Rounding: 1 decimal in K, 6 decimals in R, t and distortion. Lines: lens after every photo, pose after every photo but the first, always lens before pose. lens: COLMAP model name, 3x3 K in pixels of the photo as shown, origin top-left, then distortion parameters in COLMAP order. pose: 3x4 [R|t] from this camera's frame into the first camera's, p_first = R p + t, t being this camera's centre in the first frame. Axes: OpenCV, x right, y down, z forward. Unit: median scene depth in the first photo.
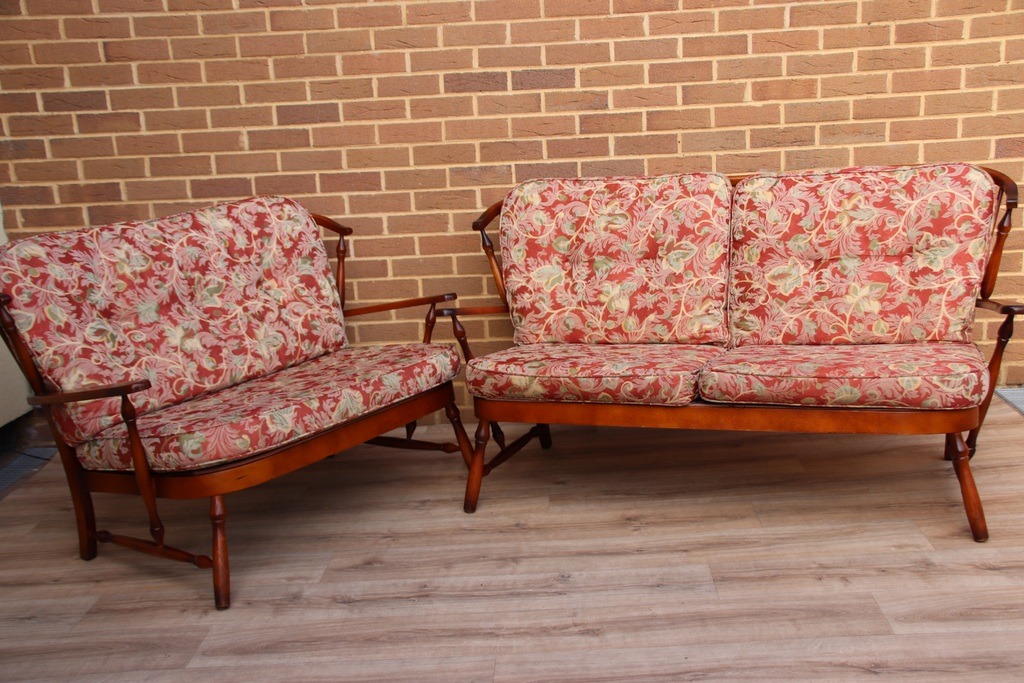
lens RADIAL K [[1090.3, 0, 529.0], [0, 1090.3, 364.9], [0, 0, 1]] dist [0.103621, 0.000000]
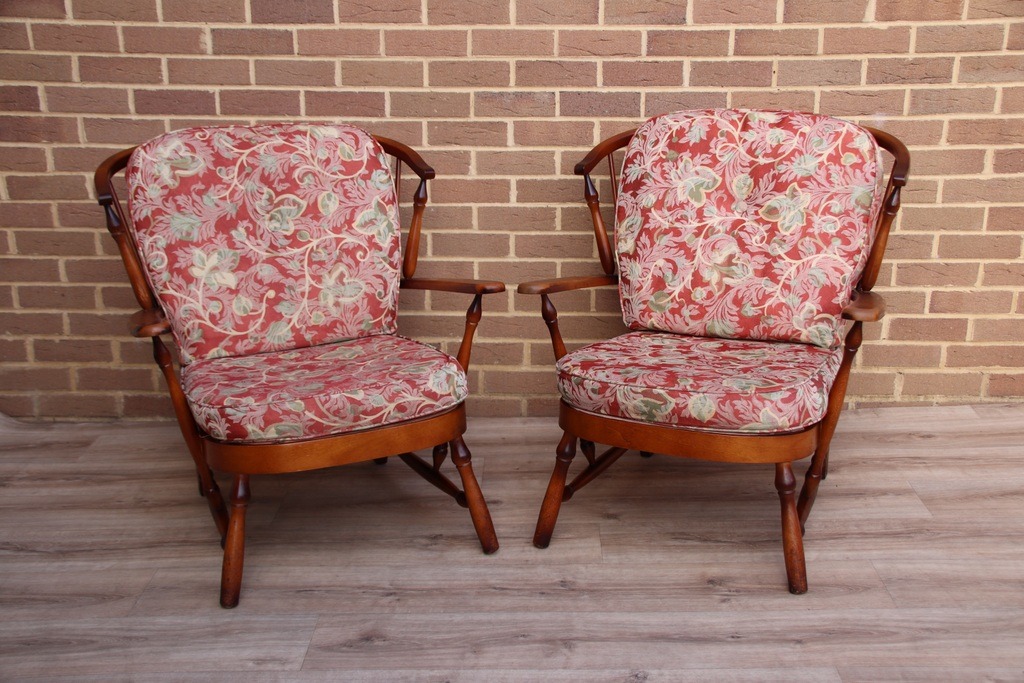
lens RADIAL K [[1158.6, 0, 529.8], [0, 1158.6, 354.3], [0, 0, 1]] dist [0.147880, 0.000000]
pose [[0.998622, 0.041558, 0.032034, -0.053467], [-0.043408, 0.997290, 0.059397, -0.046711], [-0.029479, -0.060706, 0.997720, 0.168158]]
